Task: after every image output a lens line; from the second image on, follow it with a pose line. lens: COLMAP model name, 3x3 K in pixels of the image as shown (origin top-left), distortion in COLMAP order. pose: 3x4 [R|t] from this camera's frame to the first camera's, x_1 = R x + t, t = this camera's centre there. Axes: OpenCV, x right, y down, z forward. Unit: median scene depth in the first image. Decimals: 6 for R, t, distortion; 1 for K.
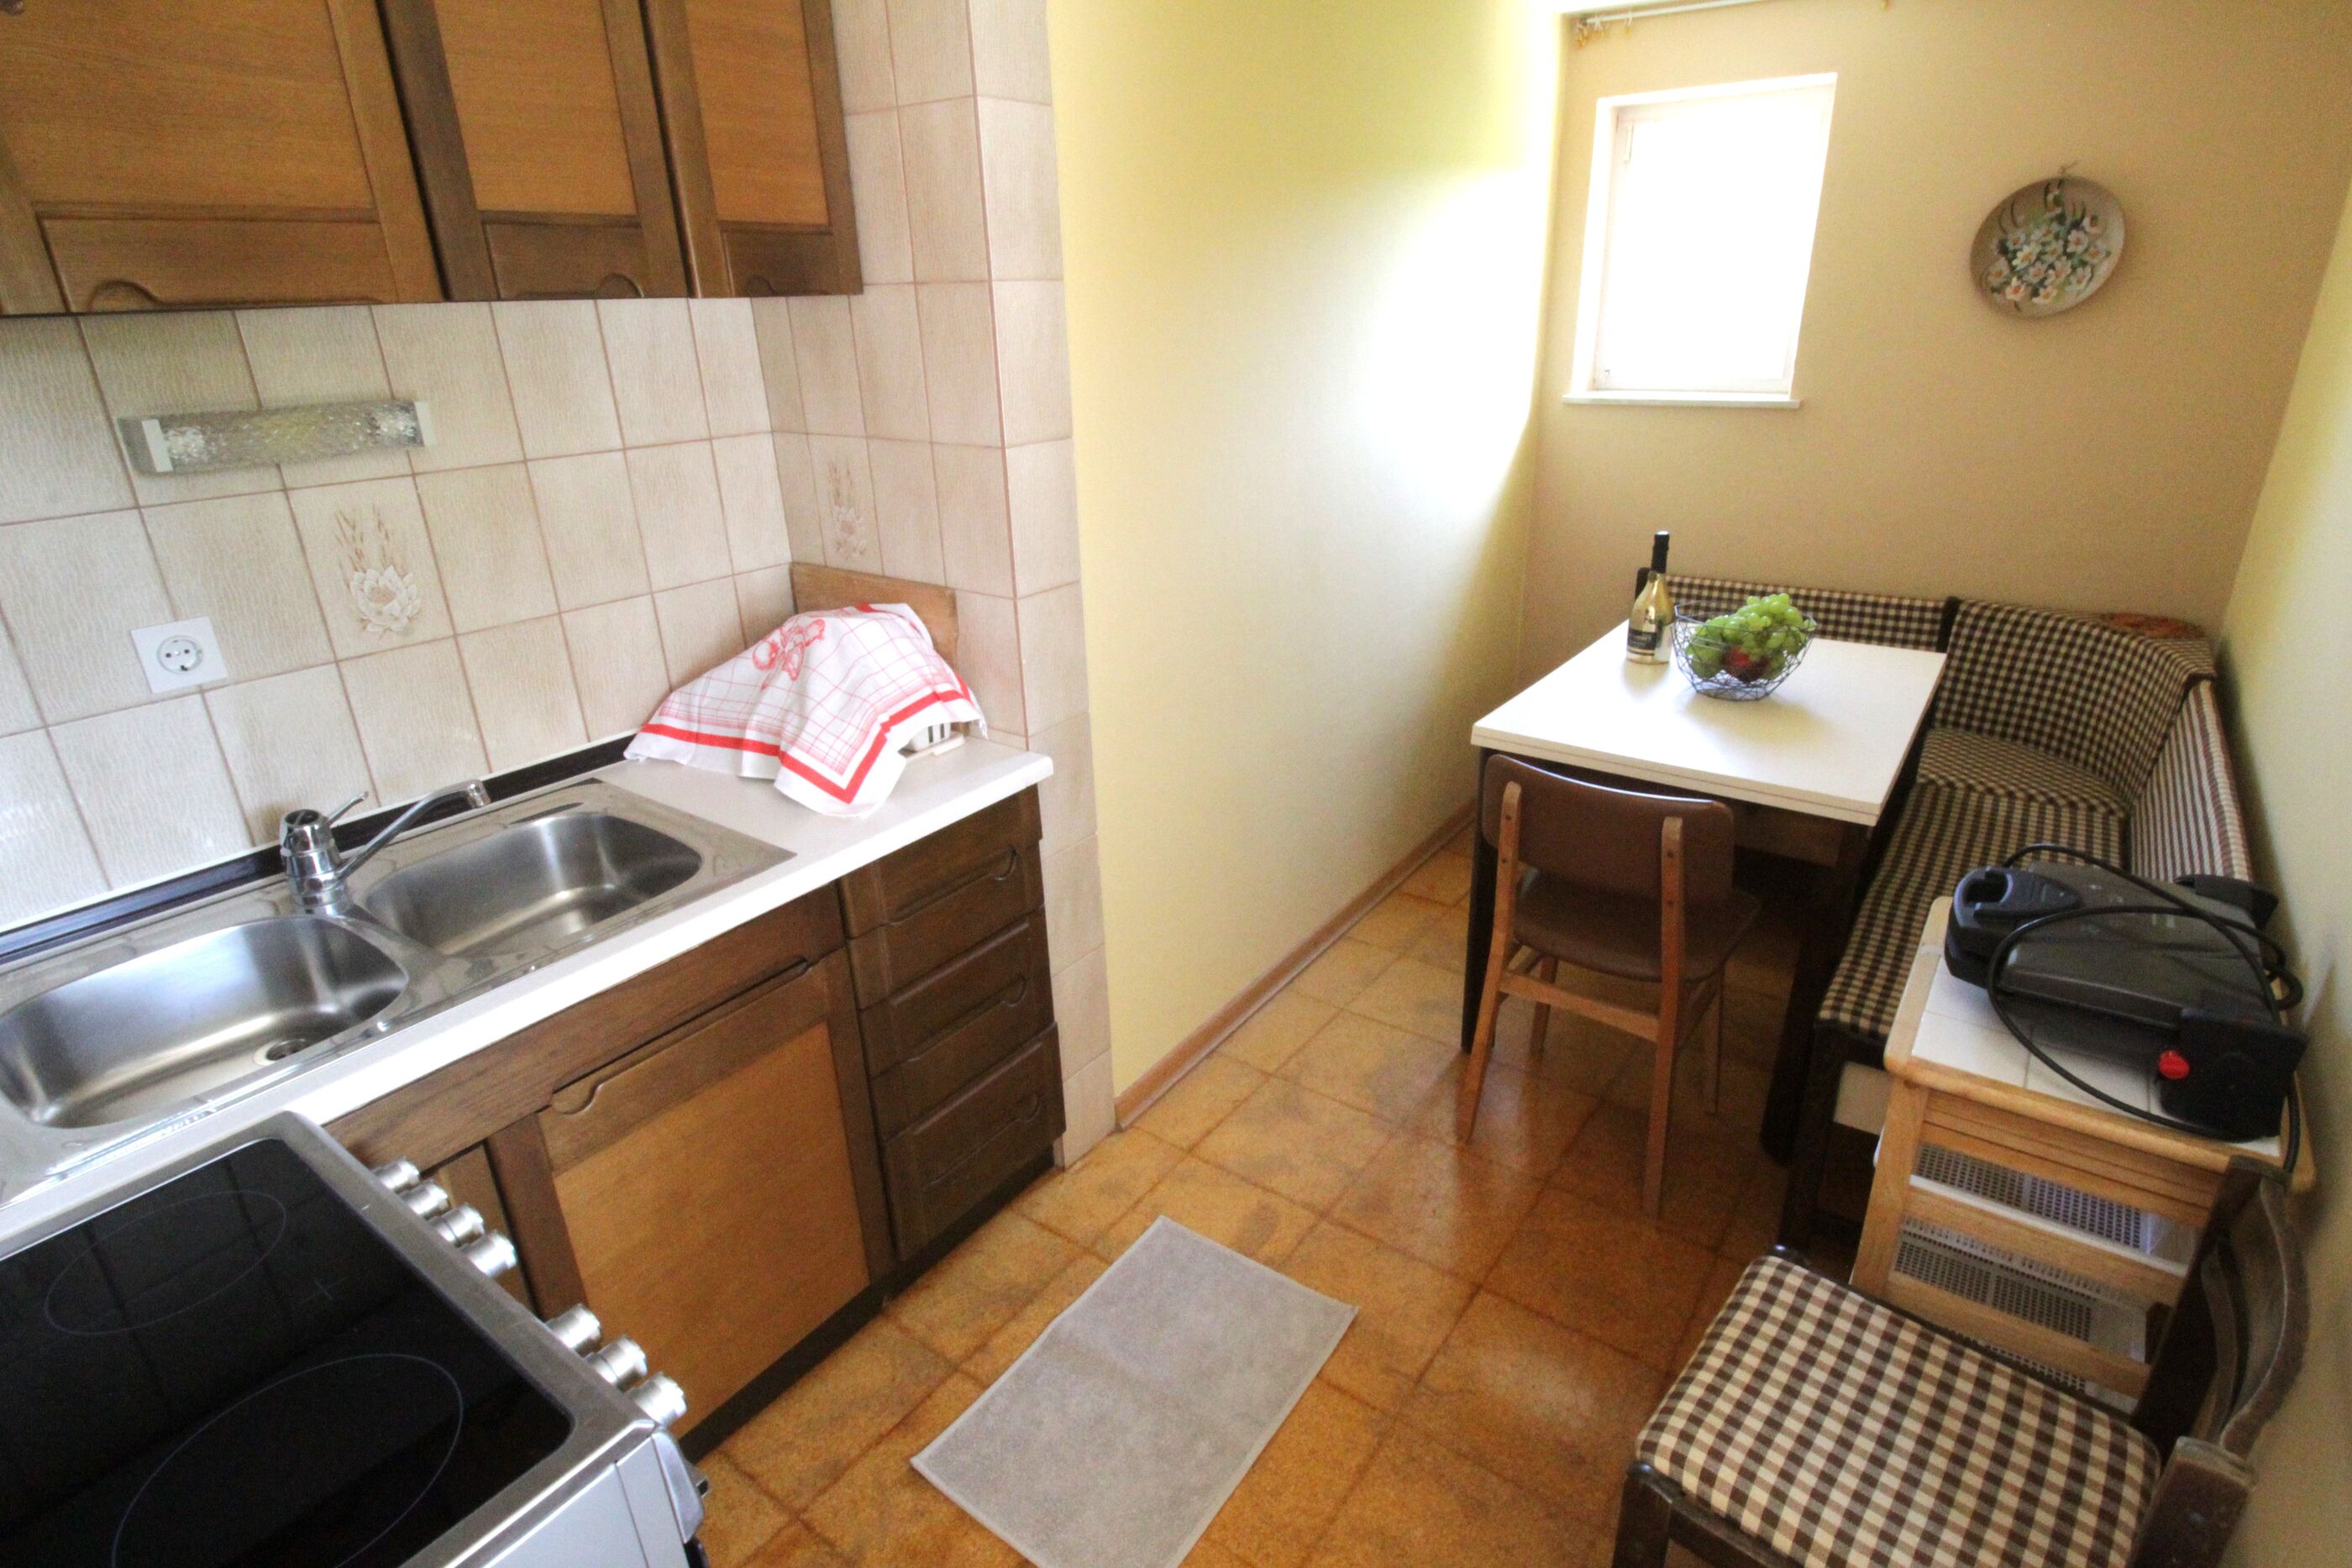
lens RADIAL K [[1177.7, 0, 1176.0], [0, 1177.7, 784.0], [0, 0, 1]] dist [-0.003790, -0.008779]
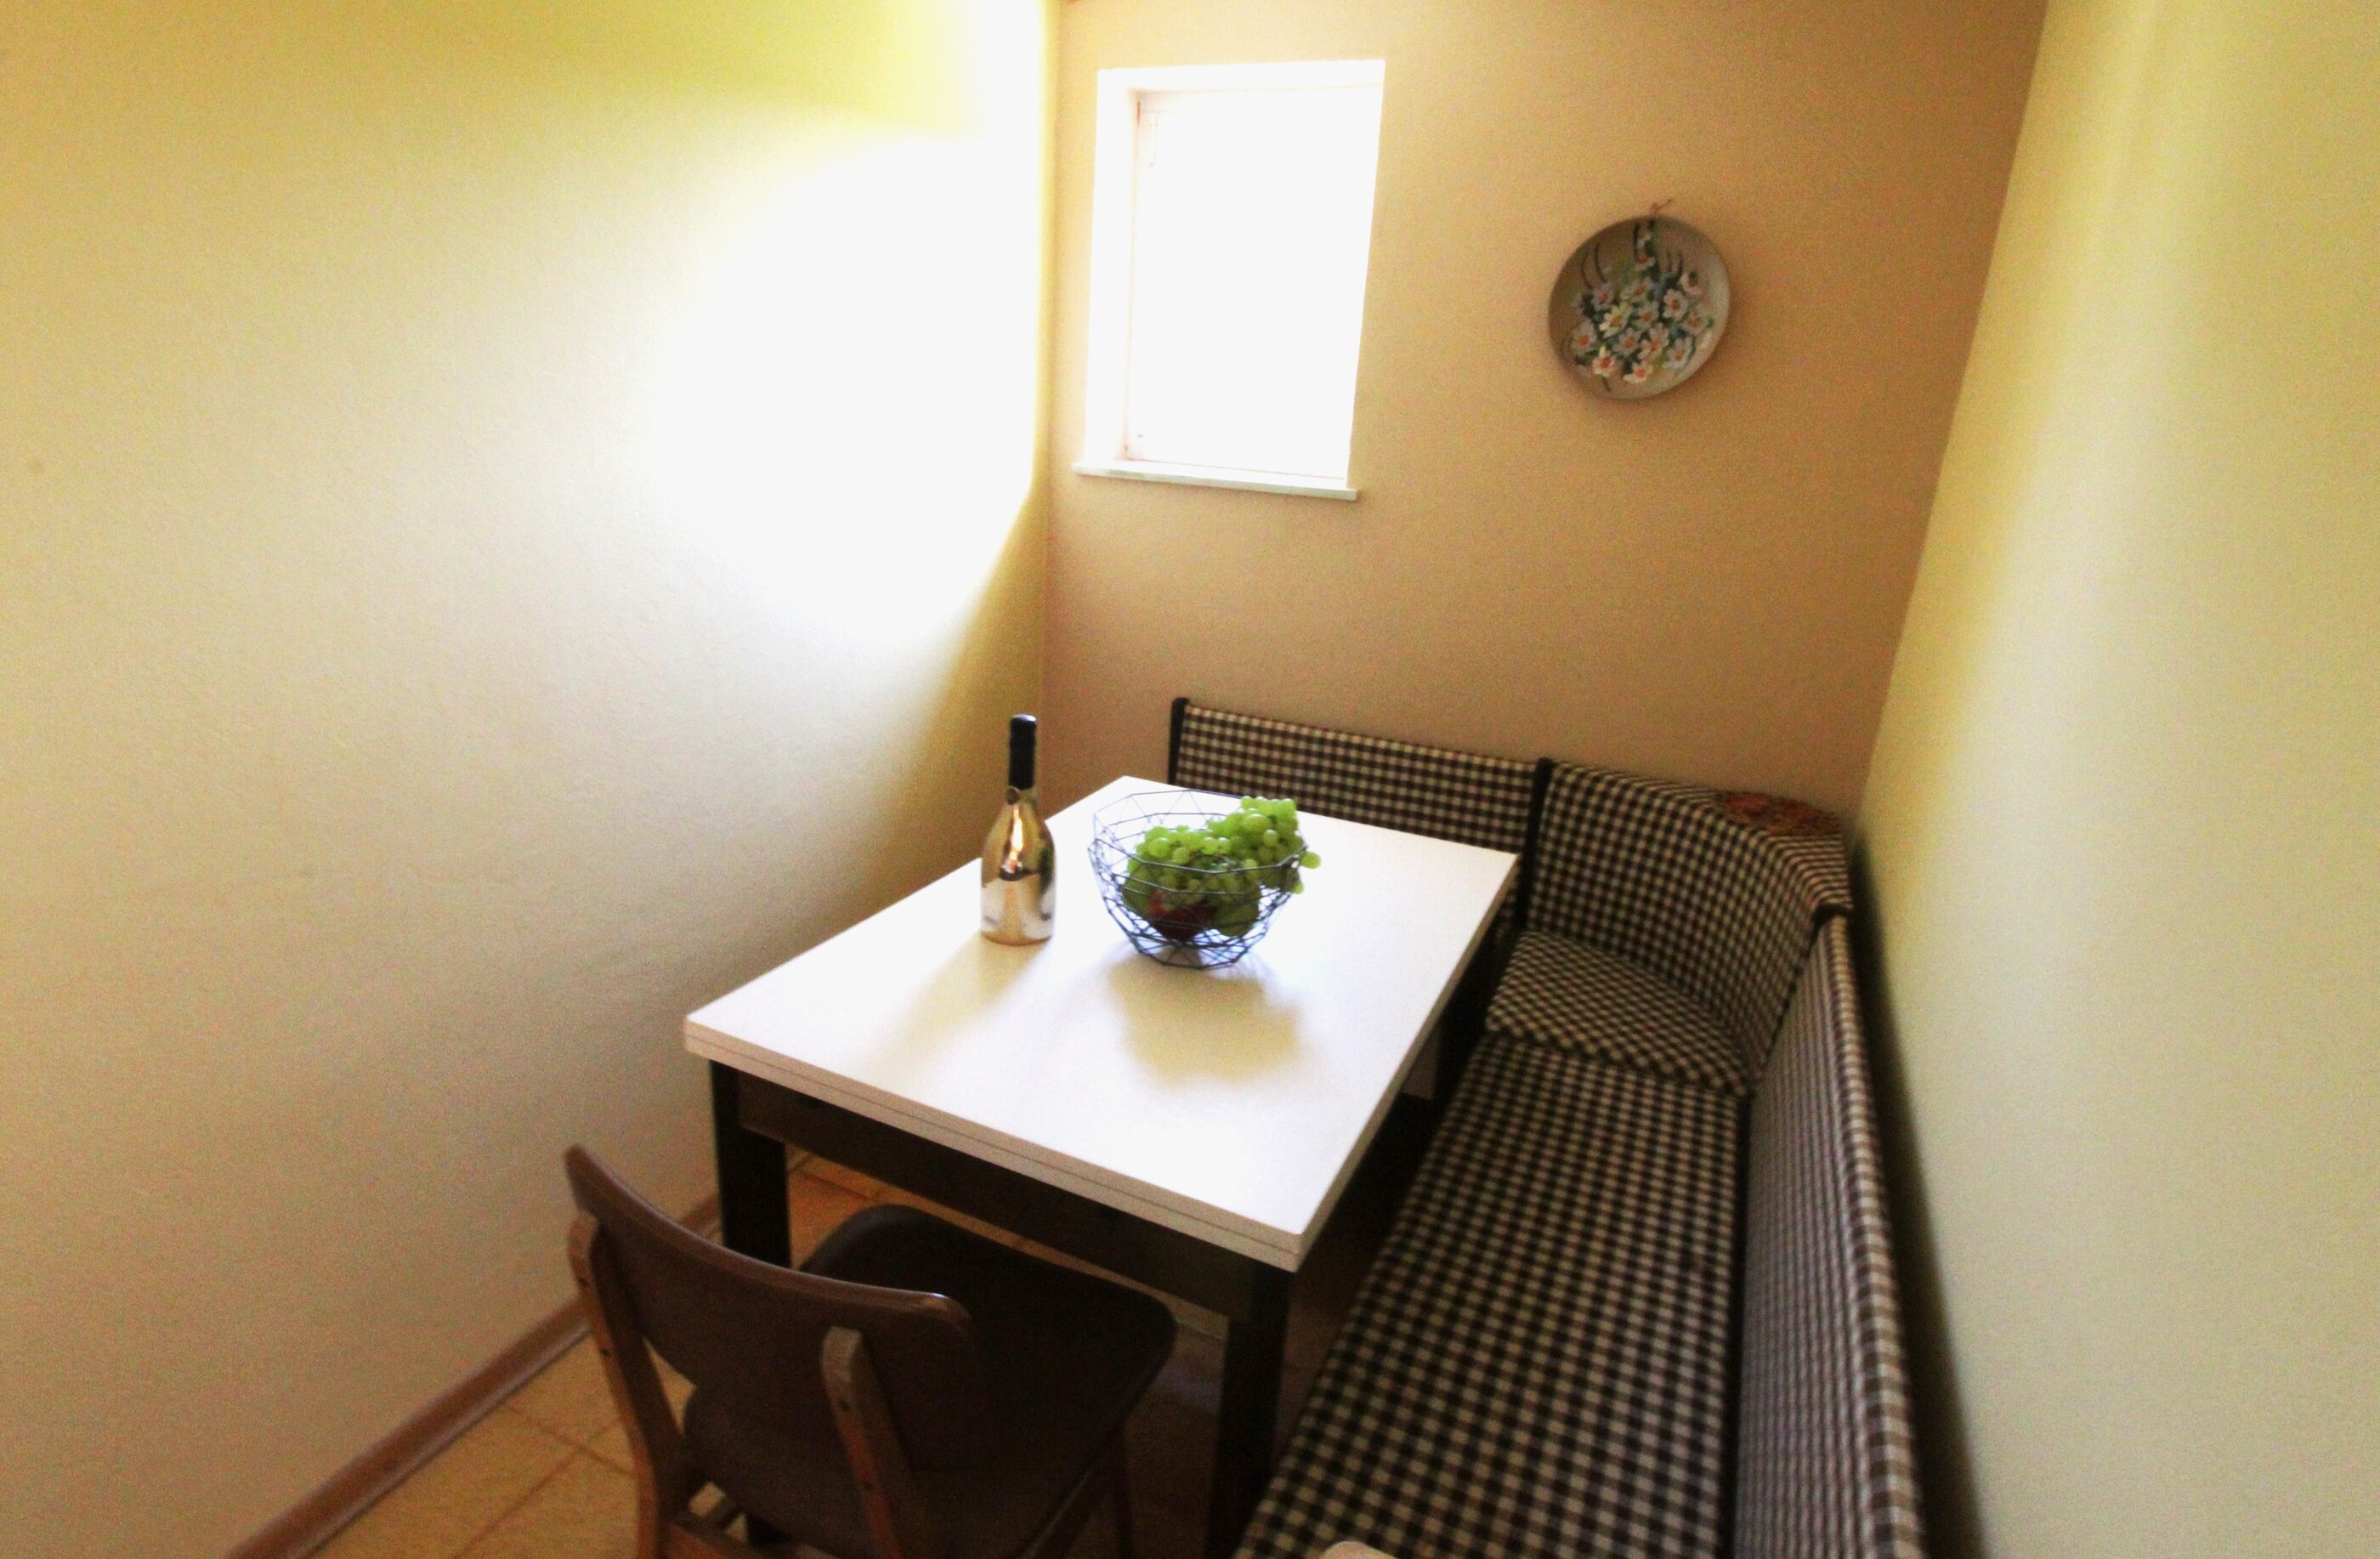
lens RADIAL K [[1189.3, 0, 1178.9], [0, 1189.3, 759.5], [0, 0, 1]] dist [-0.009130, -0.000235]
pose [[0.978658, 0.023252, 0.204174, 0.303507], [-0.008140, 0.997184, -0.074546, -0.110348], [-0.205332, 0.071294, 0.976092, 0.333181]]
